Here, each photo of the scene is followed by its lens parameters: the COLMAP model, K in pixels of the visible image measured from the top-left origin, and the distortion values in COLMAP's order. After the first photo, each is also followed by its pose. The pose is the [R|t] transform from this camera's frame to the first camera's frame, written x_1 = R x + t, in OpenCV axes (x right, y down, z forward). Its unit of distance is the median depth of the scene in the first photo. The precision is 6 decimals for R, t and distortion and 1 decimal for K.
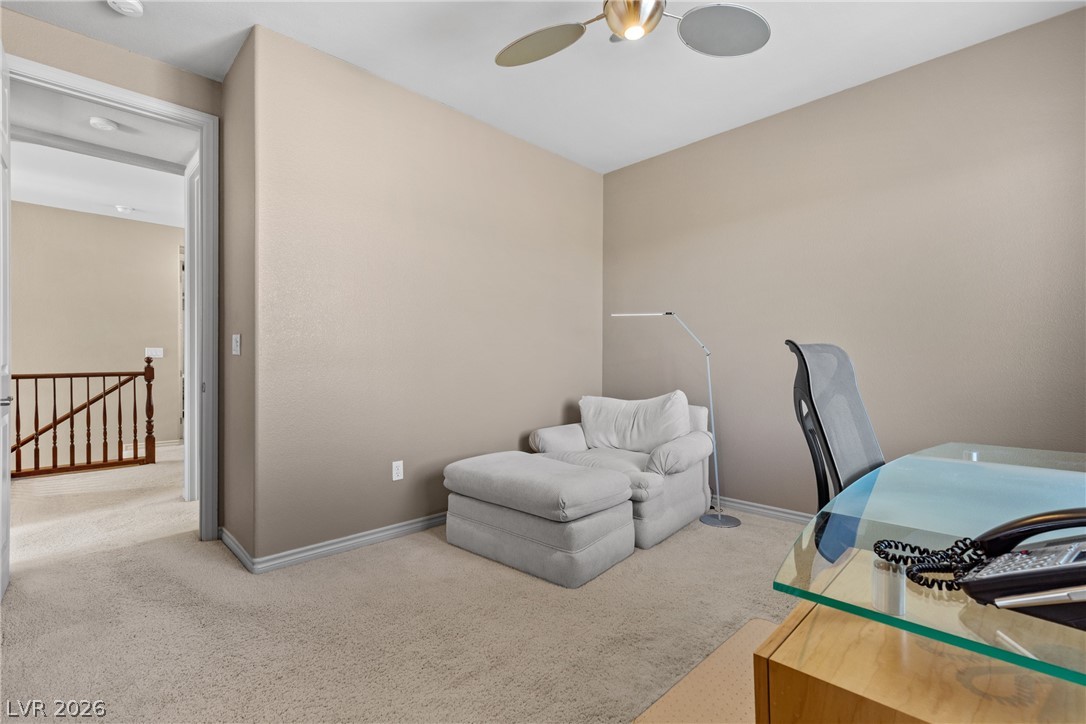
lens RADIAL K [[493.3, 0, 539.5], [0, 493.3, 361.8], [0, 0, 1]] dist [0.008252, -0.001340]
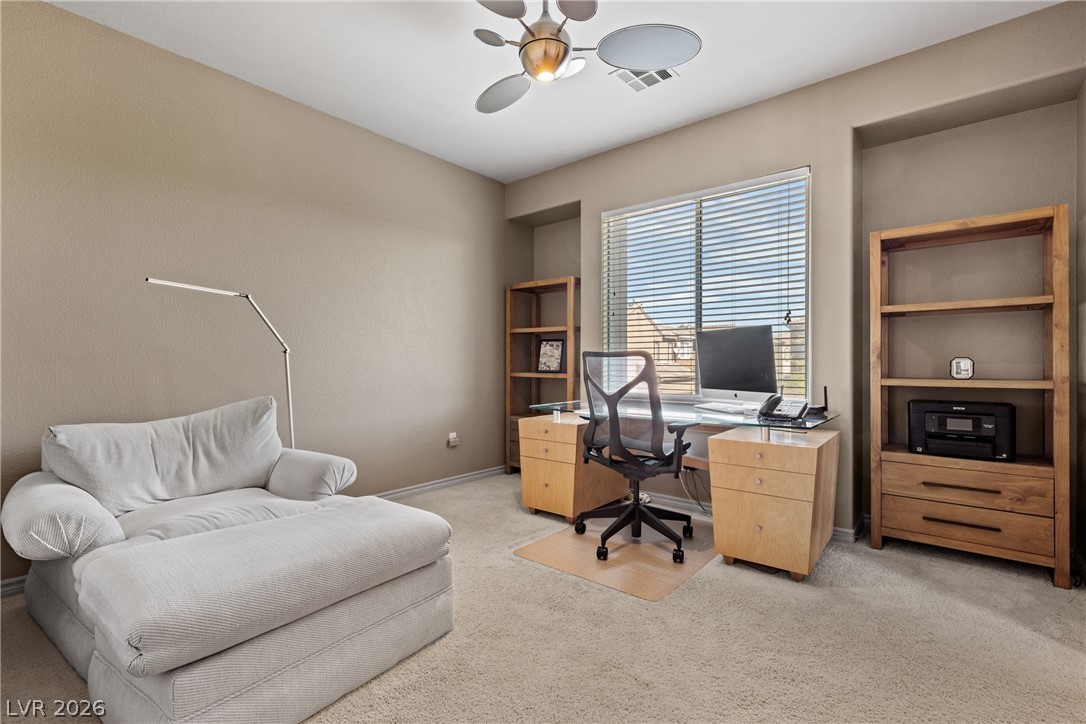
lens RADIAL K [[493.3, 0, 541.2], [0, 493.3, 359.1], [0, 0, 1]] dist [0.008252, -0.001340]
pose [[-0.095058, 0.008065, 0.995439, -0.502092], [0.003581, 0.999963, -0.007760, 0.005128], [-0.995465, 0.002827, -0.095084, 0.589405]]
